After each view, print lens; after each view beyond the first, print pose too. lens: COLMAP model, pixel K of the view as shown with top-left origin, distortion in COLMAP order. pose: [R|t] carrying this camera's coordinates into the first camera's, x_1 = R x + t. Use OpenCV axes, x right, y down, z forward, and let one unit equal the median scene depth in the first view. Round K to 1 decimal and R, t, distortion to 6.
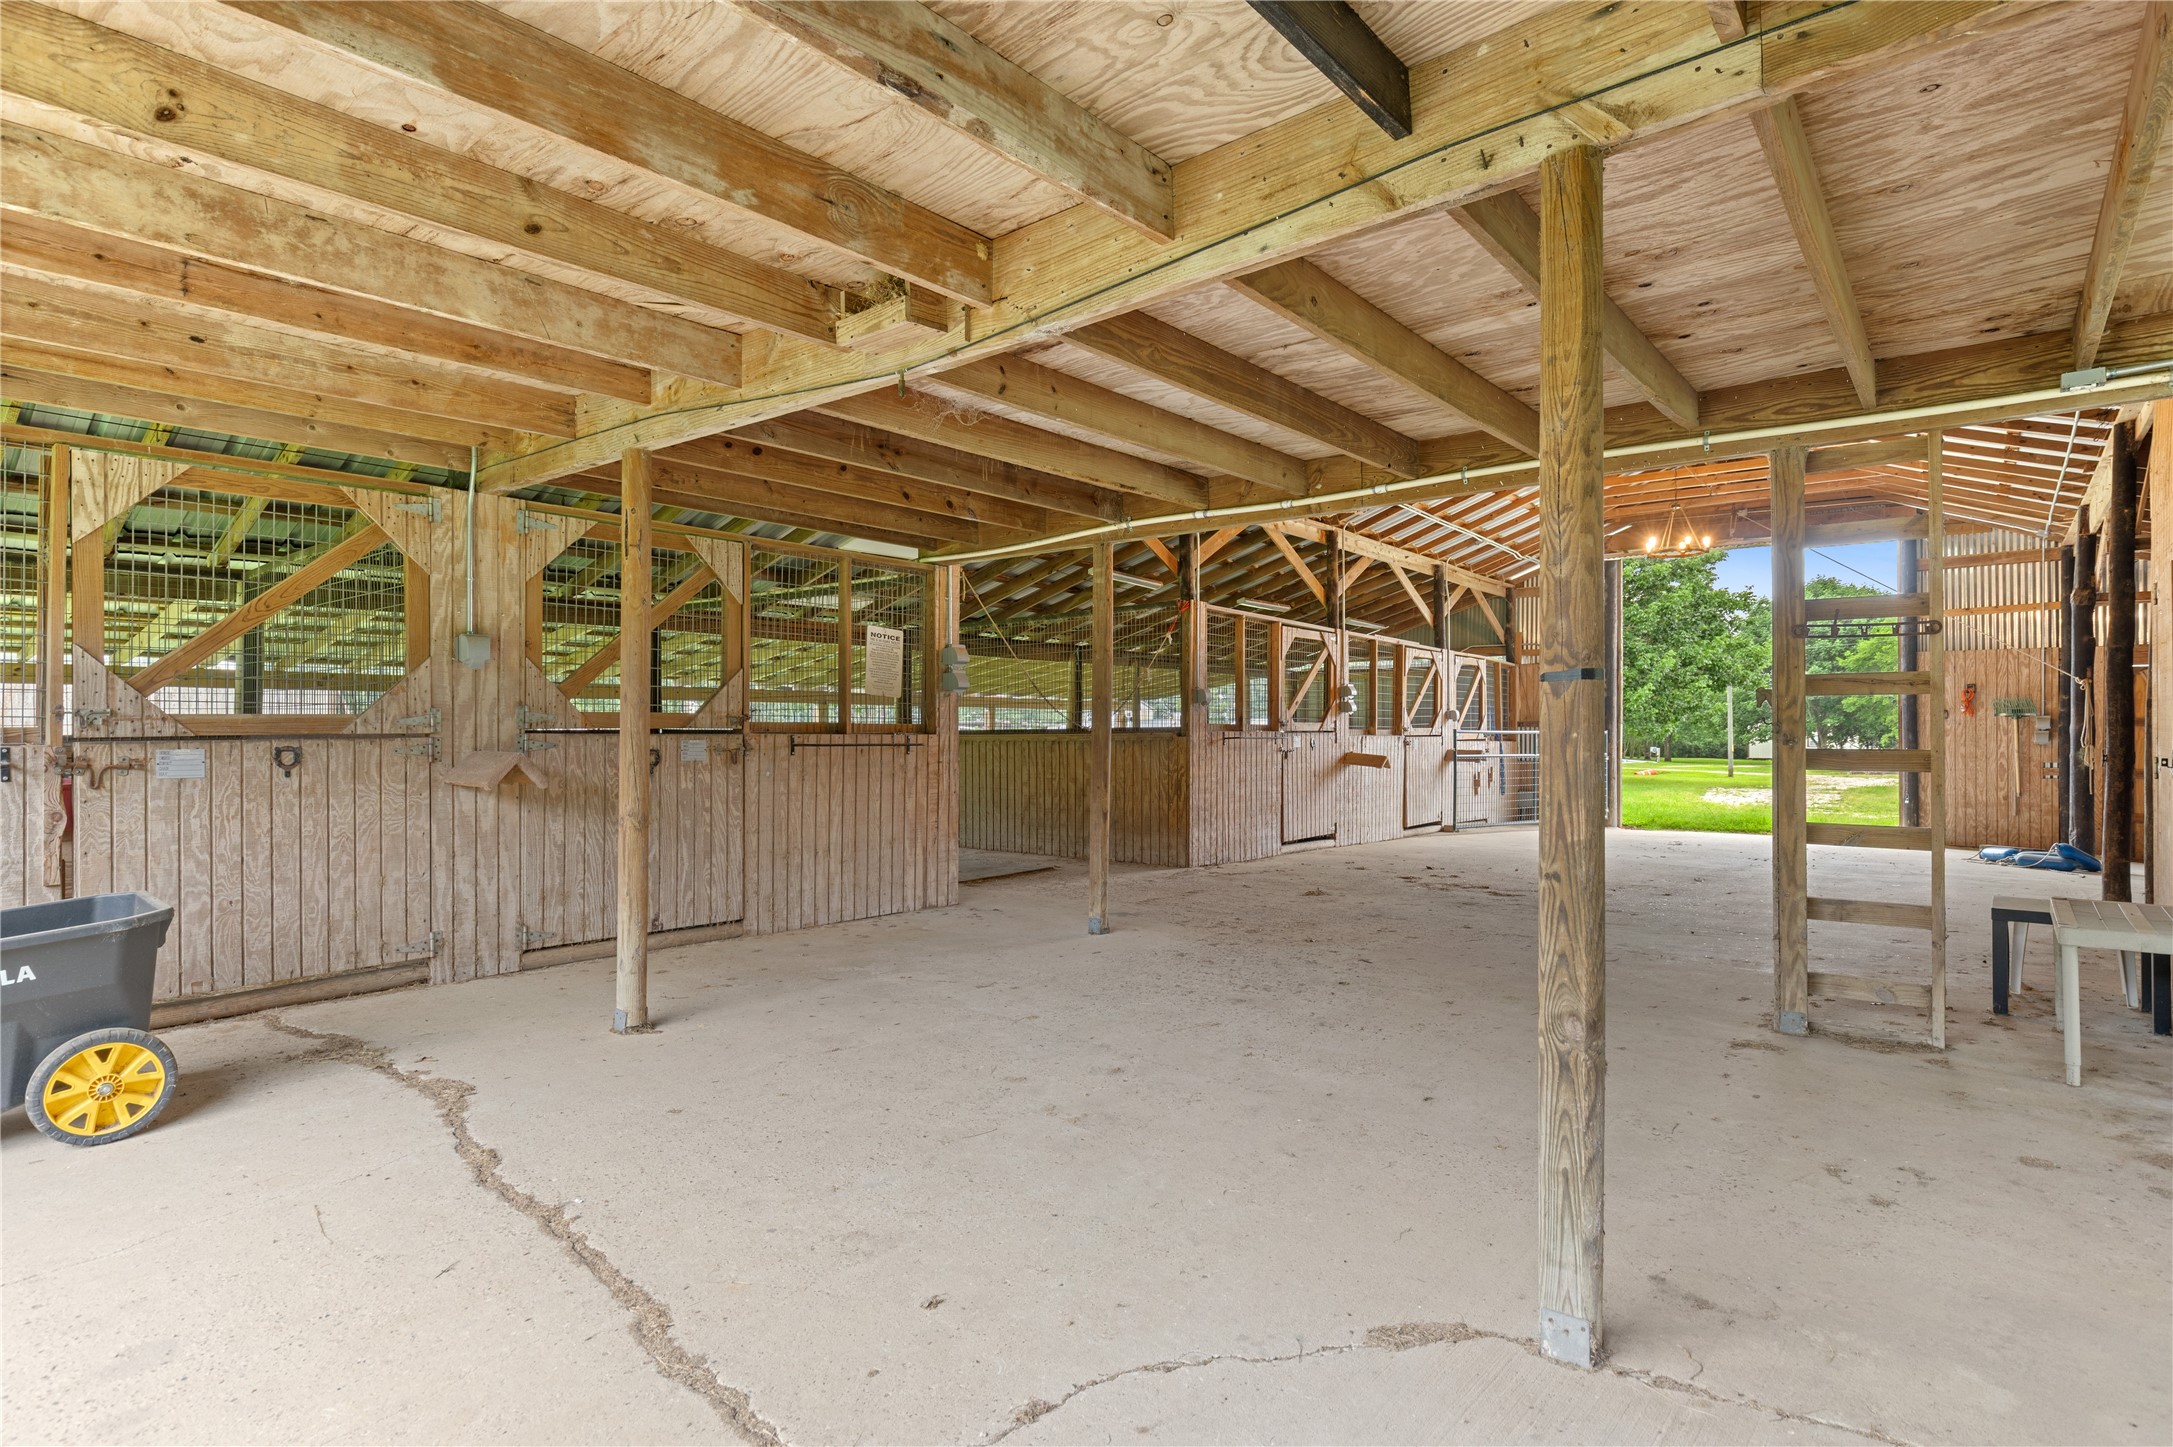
lens RADIAL K [[1090.7, 0, 1097.9], [0, 1090.7, 717.4], [0, 0, 1]] dist [-0.001926, 0.000062]
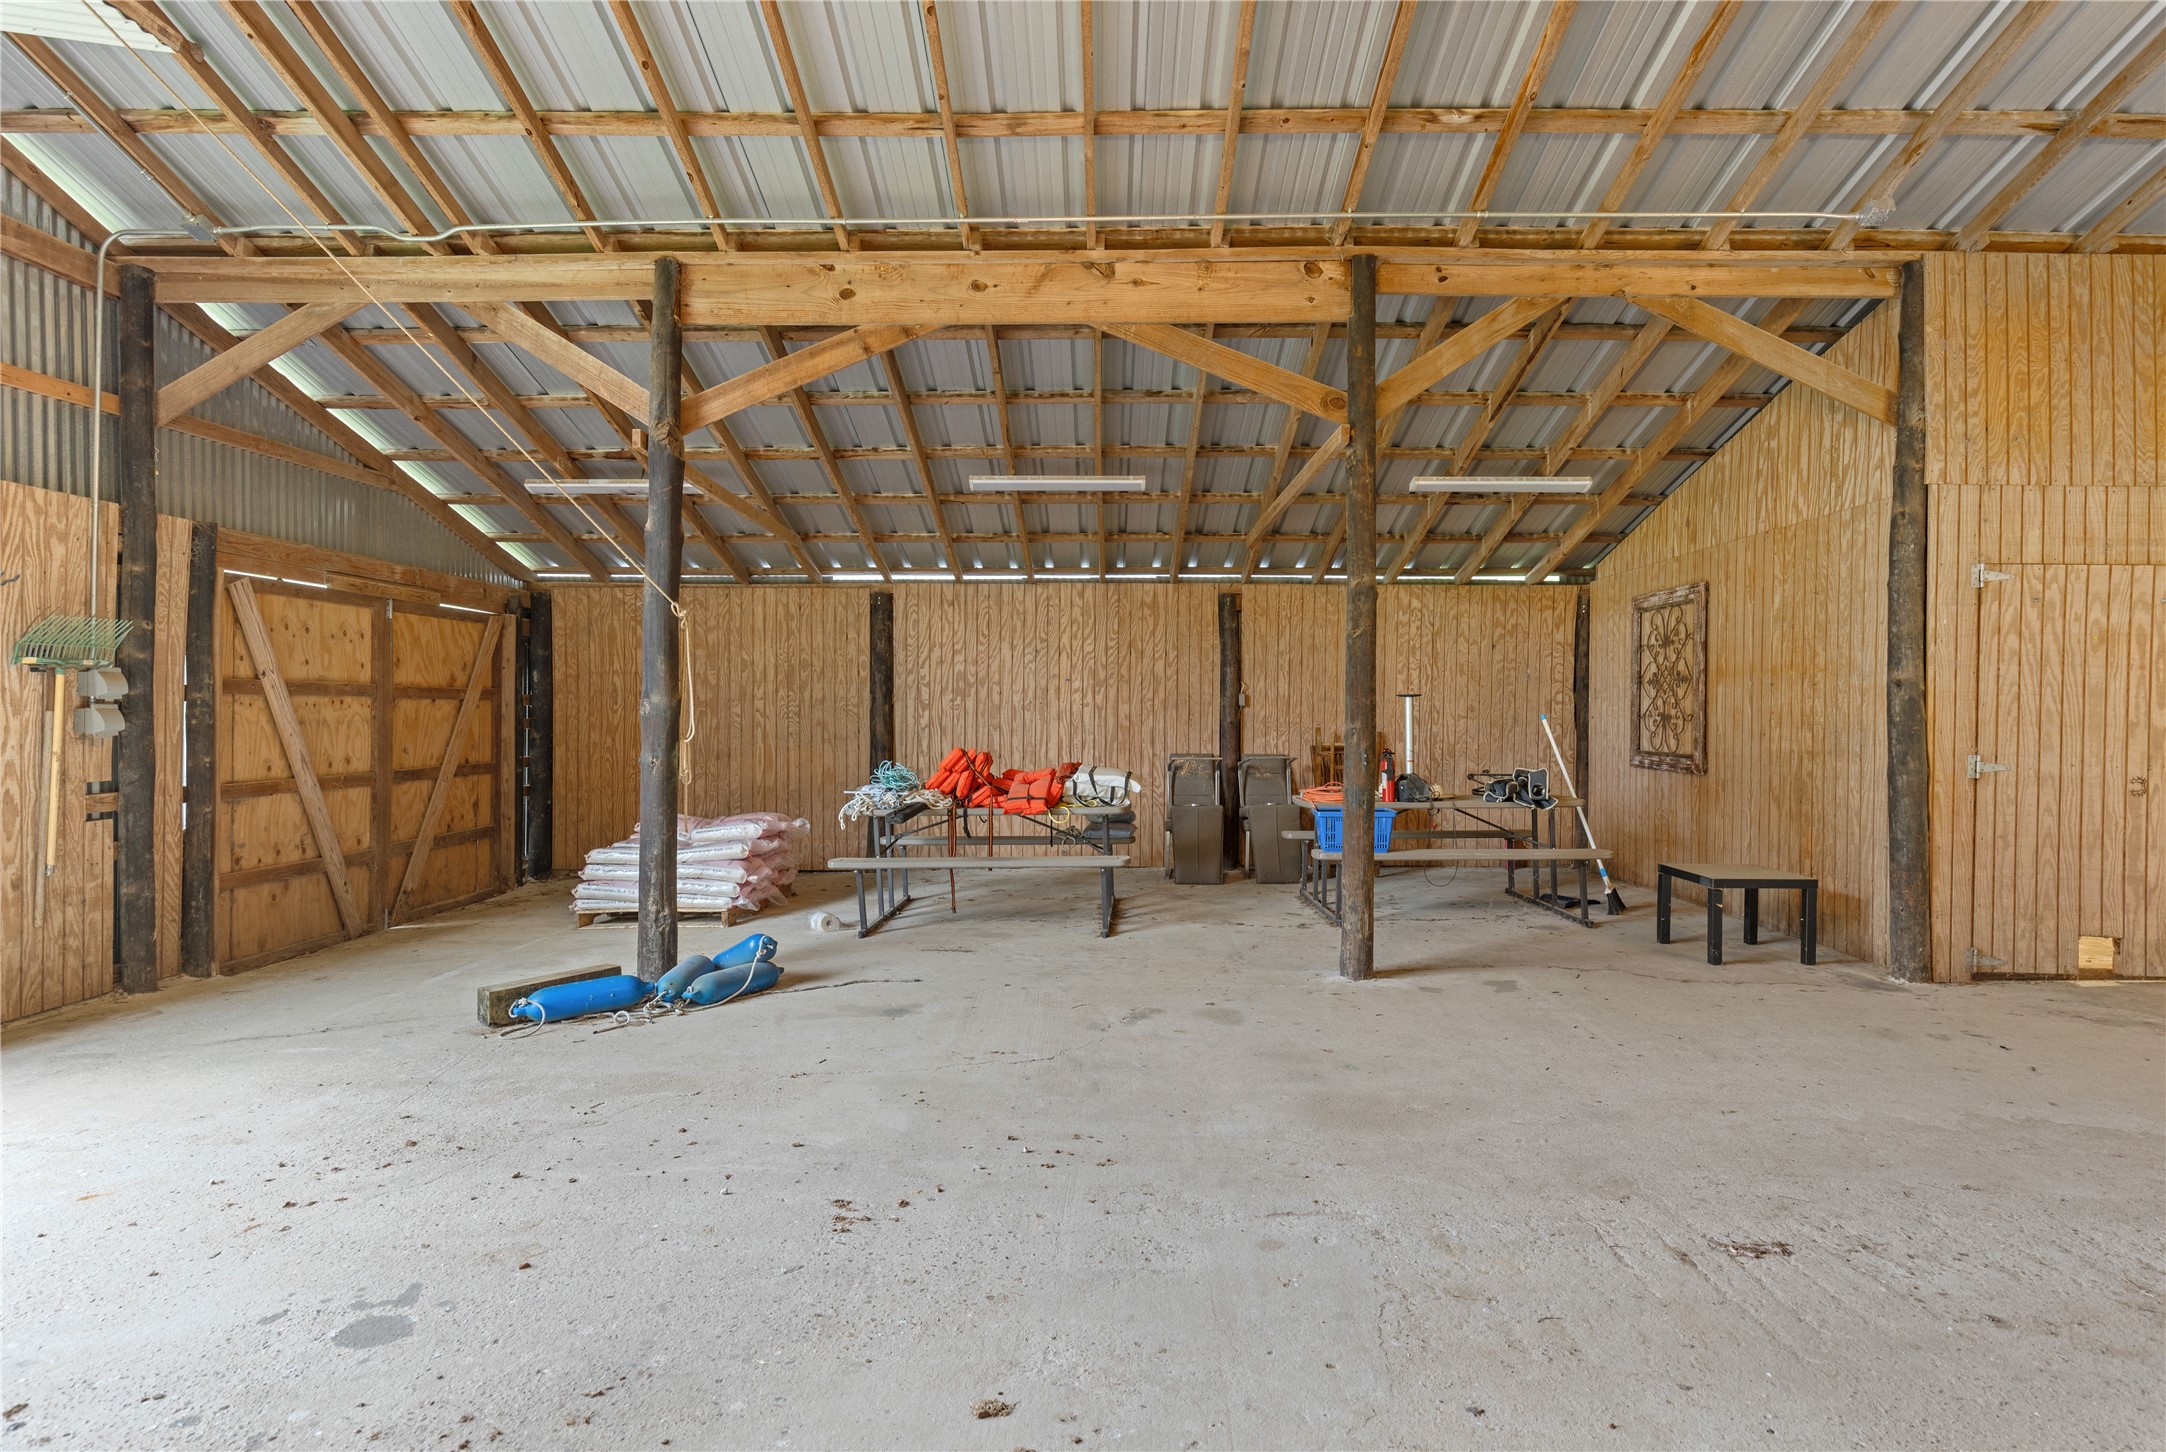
lens RADIAL K [[1087.2, 0, 1094.4], [0, 1087.2, 720.0], [0, 0, 1]] dist [-0.001926, 0.000062]
pose [[-0.618043, -0.017331, 0.785953, 0.318073], [-0.020887, 0.999766, 0.005622, 0.008032], [-0.785867, -0.012942, -0.618260, 0.952175]]
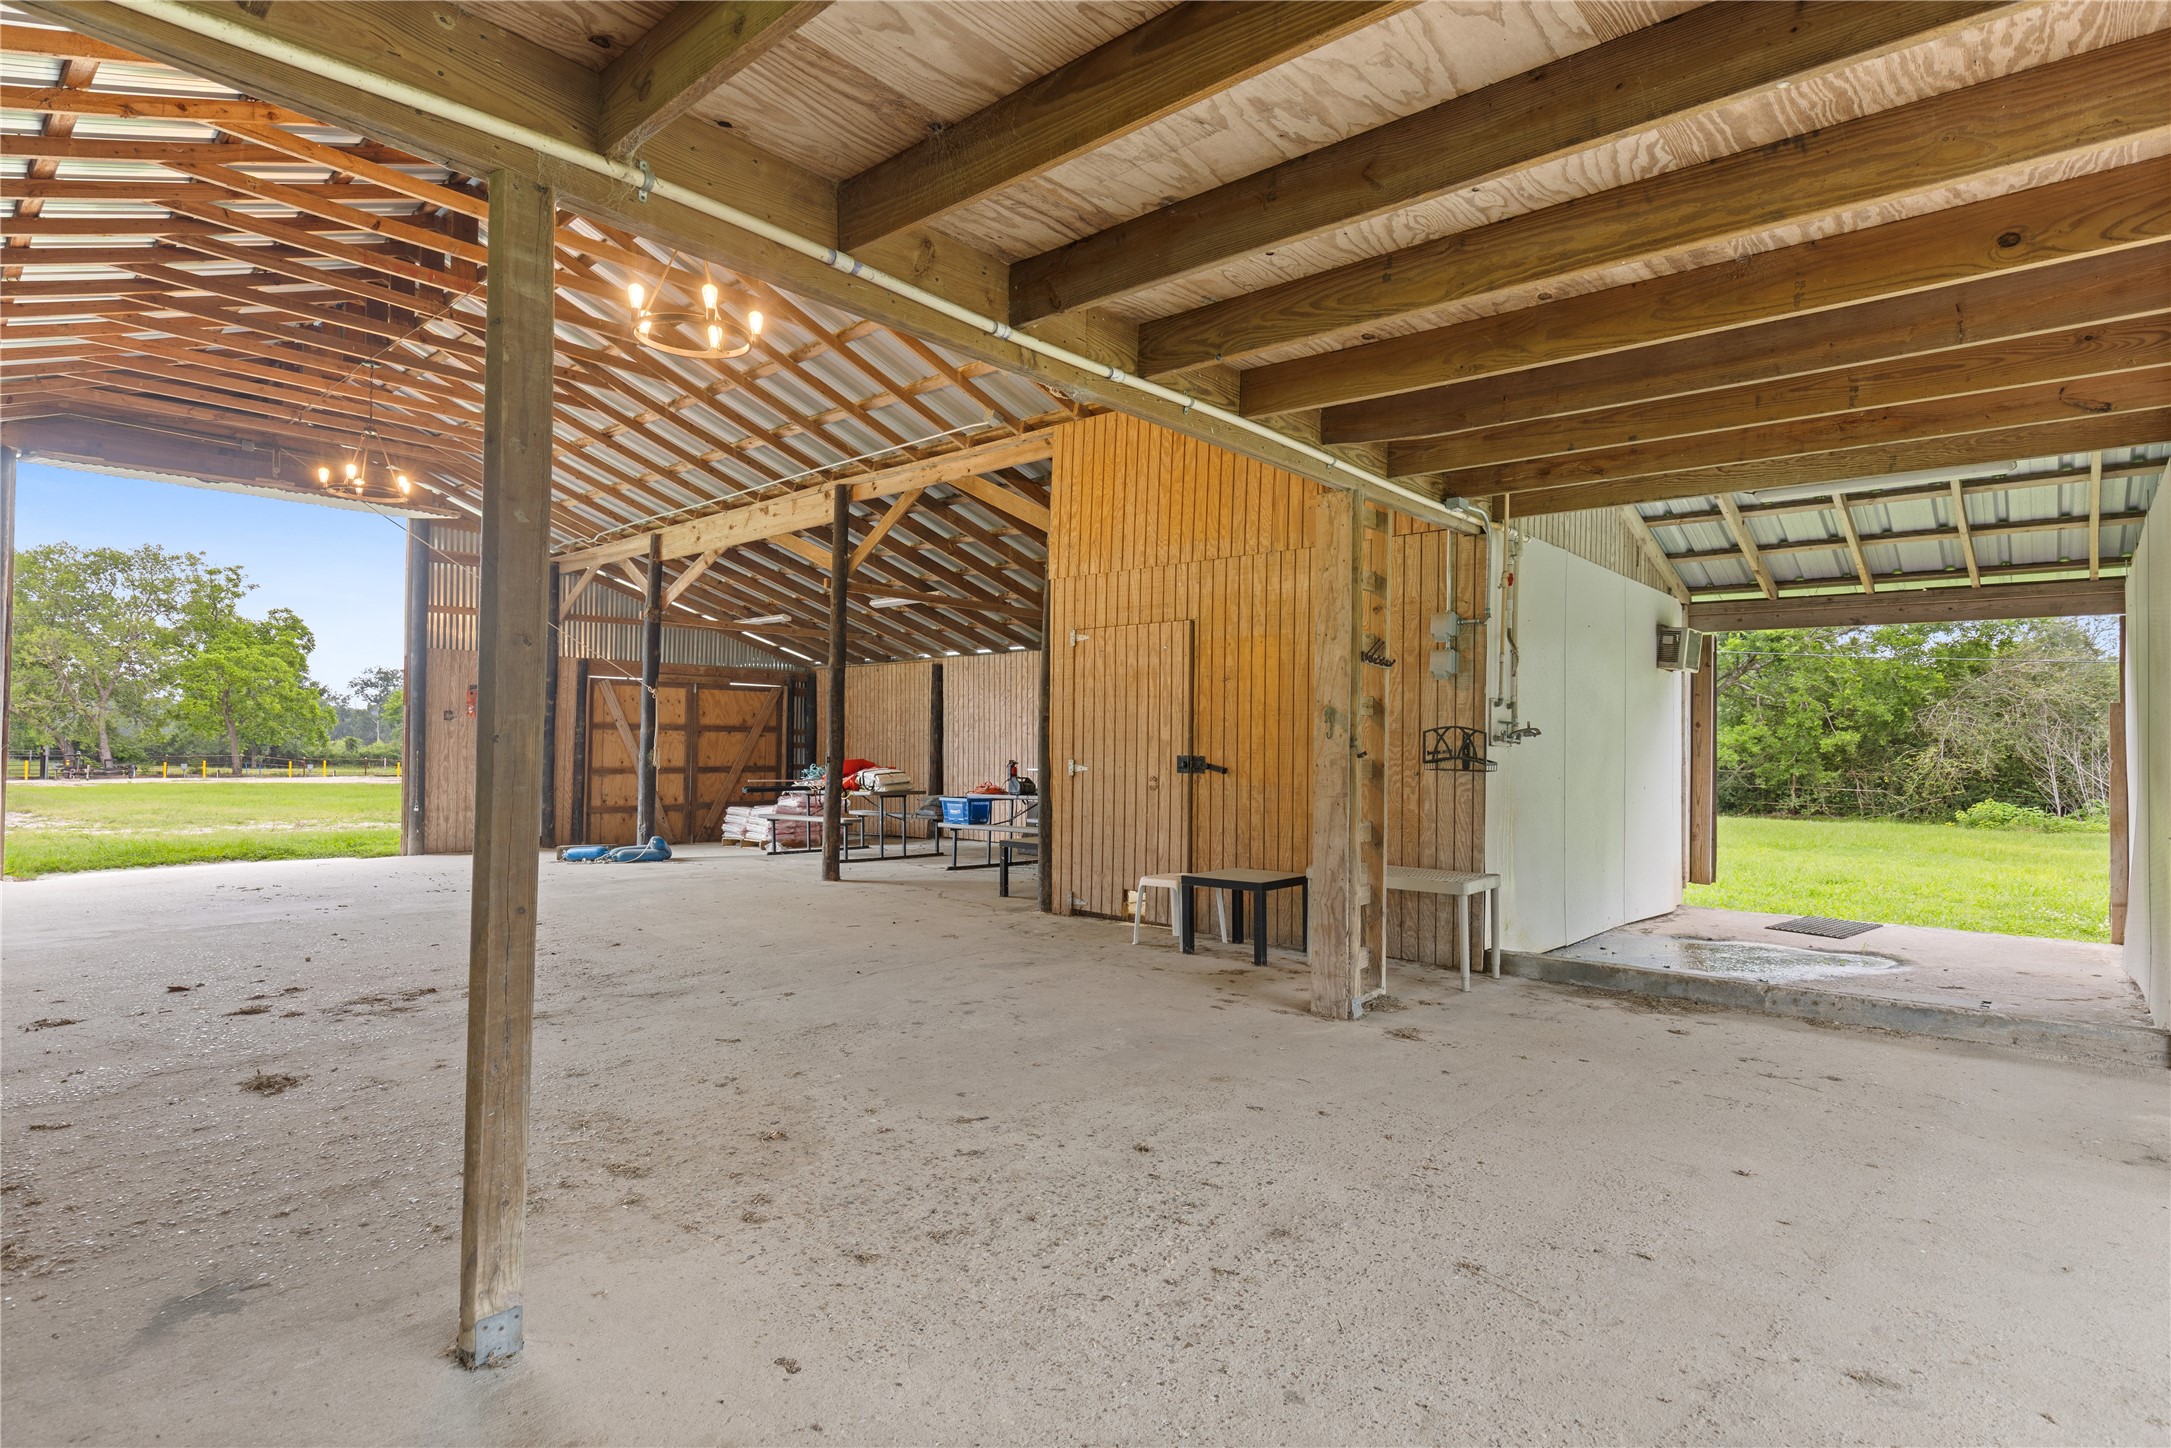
lens RADIAL K [[1089.7, 0, 1096.9], [0, 1089.7, 718.0], [0, 0, 1]] dist [-0.001926, 0.000062]
pose [[0.043630, 0.017649, 0.998892, -0.162239], [-0.021310, 0.999633, -0.016731, 0.003381], [-0.998820, -0.020556, 0.043990, 0.404299]]
